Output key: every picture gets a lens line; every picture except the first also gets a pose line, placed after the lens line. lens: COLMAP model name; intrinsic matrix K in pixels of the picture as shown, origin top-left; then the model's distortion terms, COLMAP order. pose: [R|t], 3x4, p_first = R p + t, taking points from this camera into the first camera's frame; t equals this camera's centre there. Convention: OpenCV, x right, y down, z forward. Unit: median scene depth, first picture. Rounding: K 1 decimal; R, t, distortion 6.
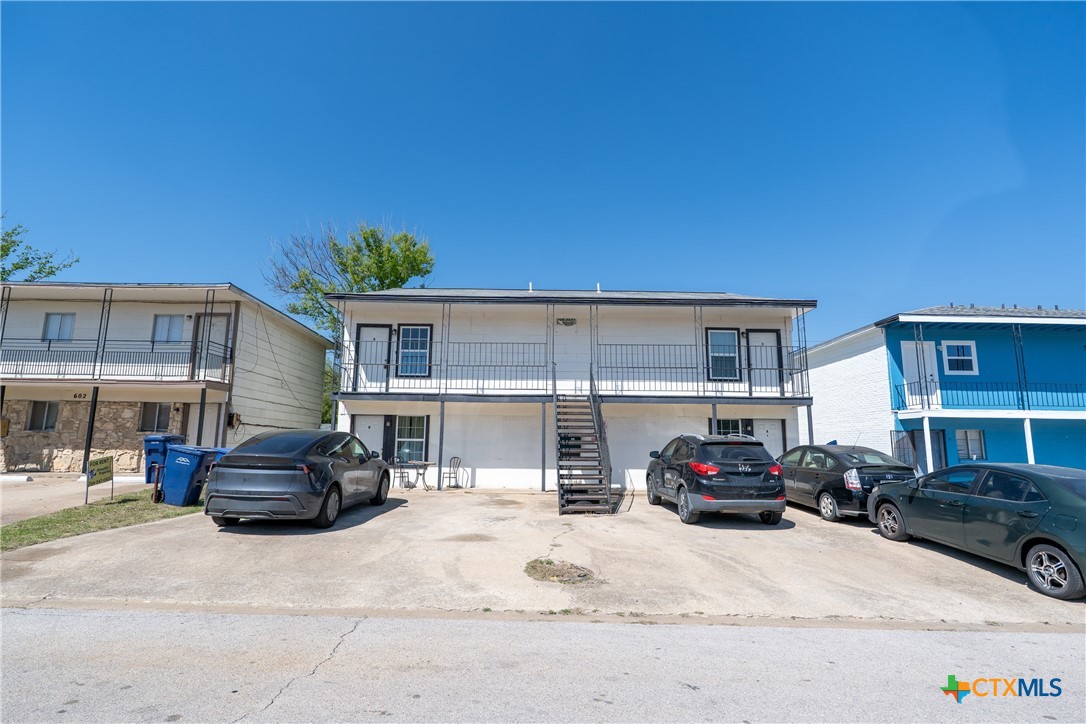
lens RADIAL K [[479.6, 0, 543.9], [0, 479.6, 359.7], [0, 0, 1]] dist [-0.001164, -0.000420]
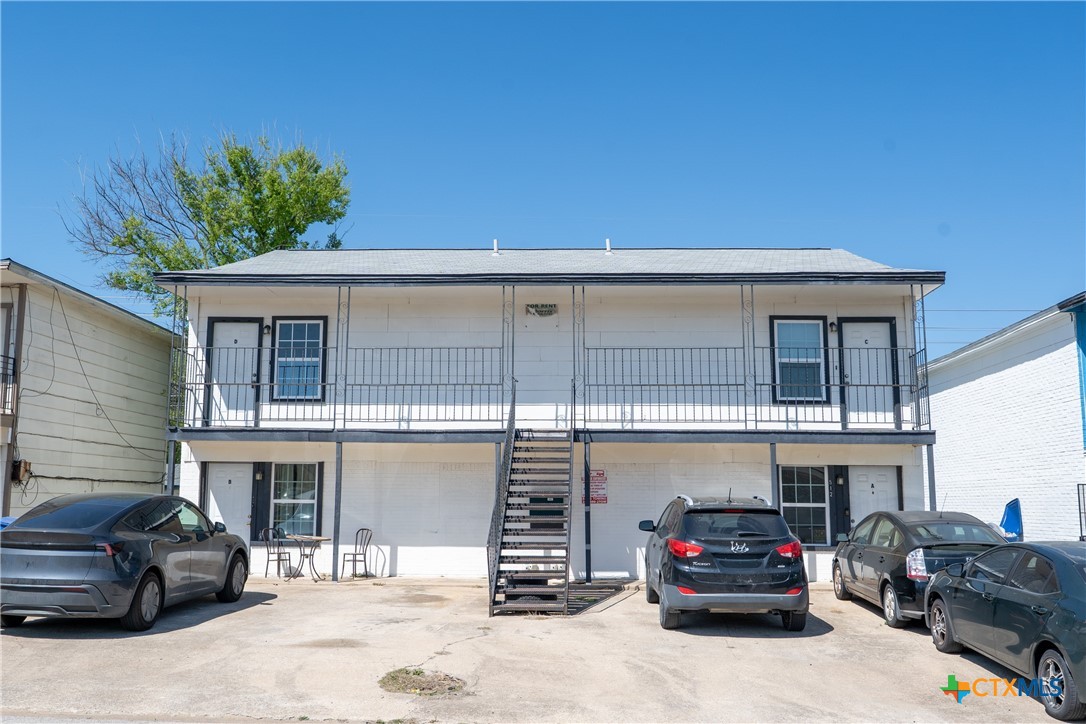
lens RADIAL K [[886.3, 0, 543.0], [0, 886.3, 362.0], [0, 0, 1]] dist [0.008646, -0.007354]
pose [[0.998752, -0.010528, -0.048830, 0.109525], [0.011504, 0.999739, 0.019753, -0.036162], [0.048609, -0.020290, 0.998612, -0.147726]]
